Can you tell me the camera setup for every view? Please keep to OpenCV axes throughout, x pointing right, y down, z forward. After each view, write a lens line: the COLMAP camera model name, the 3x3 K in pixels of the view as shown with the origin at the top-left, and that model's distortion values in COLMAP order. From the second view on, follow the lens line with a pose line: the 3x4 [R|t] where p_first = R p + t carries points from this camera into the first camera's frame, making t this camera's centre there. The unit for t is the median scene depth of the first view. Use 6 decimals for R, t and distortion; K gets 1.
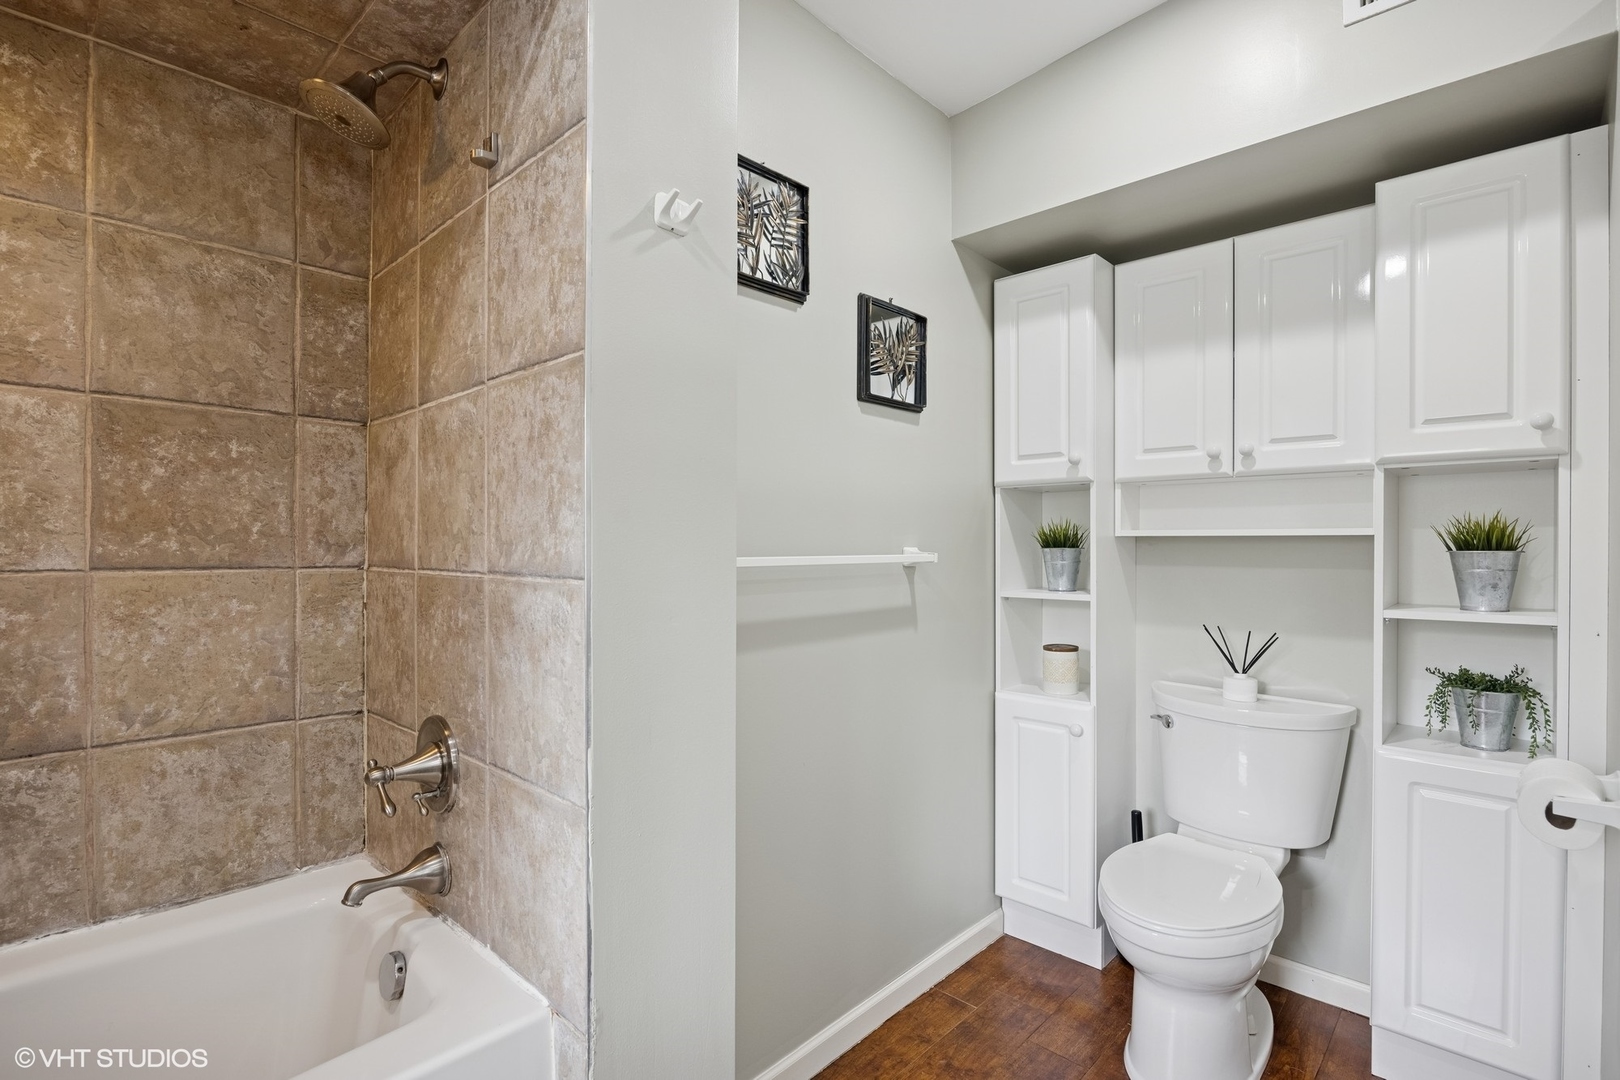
lens RADIAL K [[761.3, 0, 814.6], [0, 761.3, 549.7], [0, 0, 1]] dist [-0.013959, 0.000779]
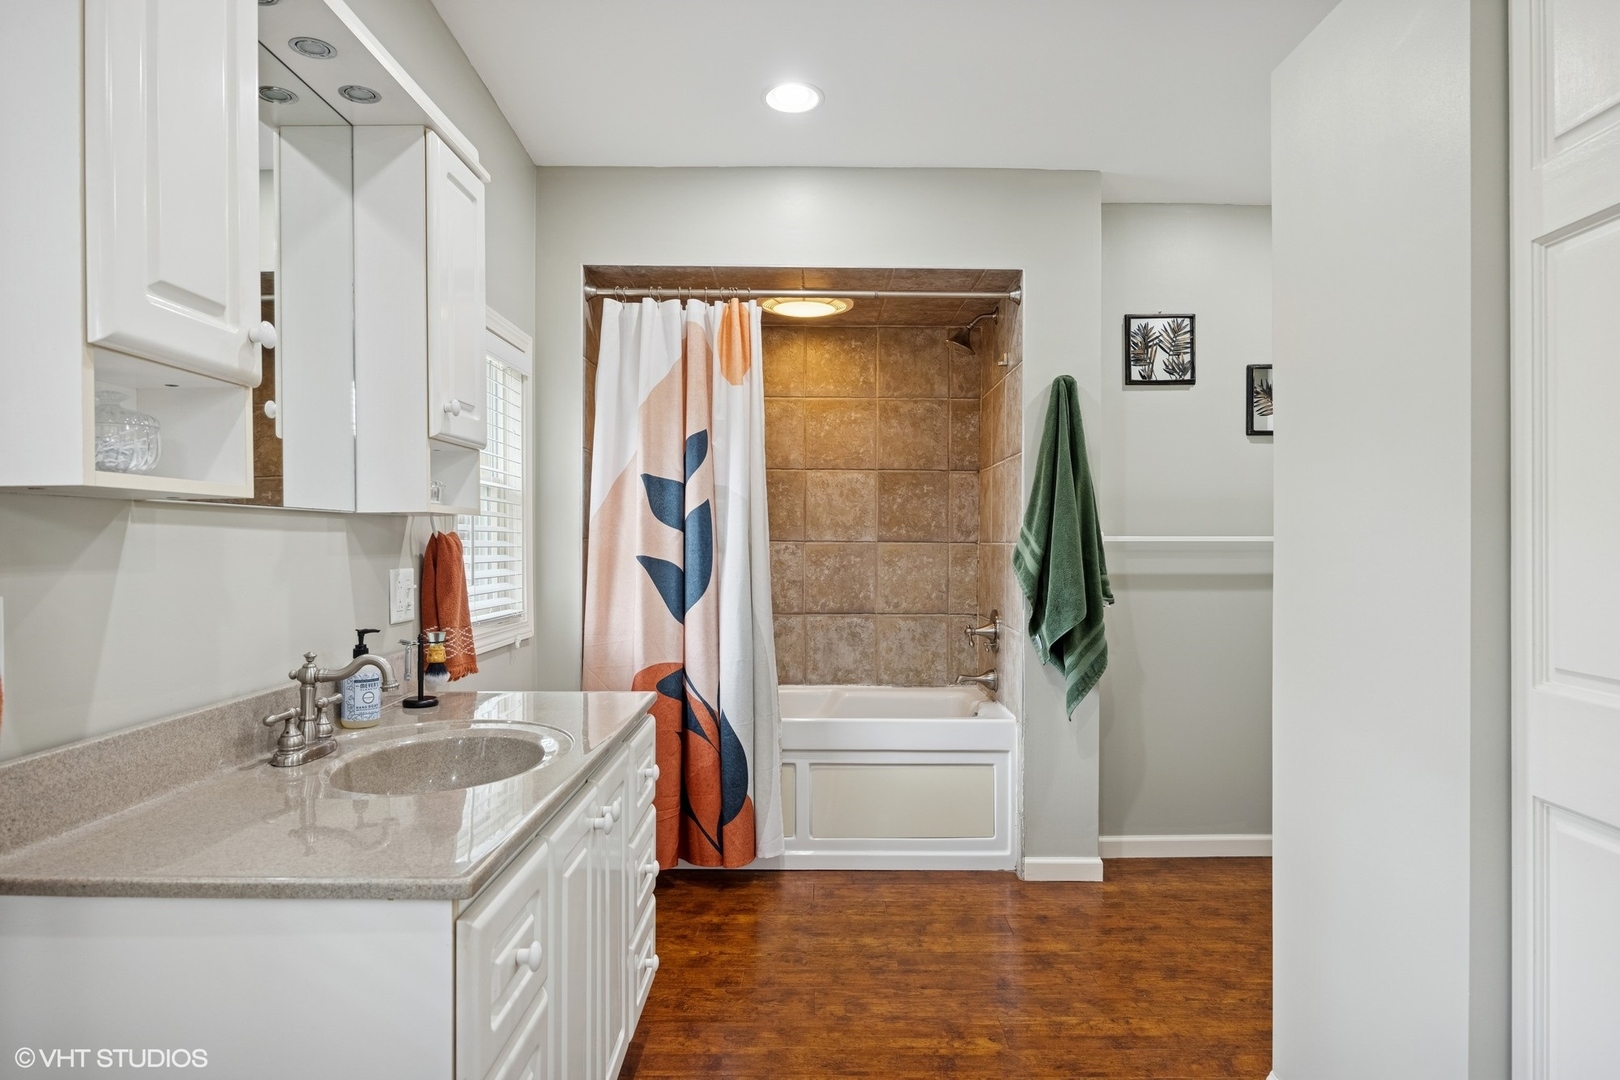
lens RADIAL K [[1027.9, 0, 810.8], [0, 1027.9, 541.2], [0, 0, 1]] dist [0.002945, 0.000037]
pose [[0.677191, 0.001520, -0.735806, 1.210146], [-0.004669, 0.999987, -0.002232, 0.029453], [0.735793, 0.004947, 0.677189, -1.276393]]
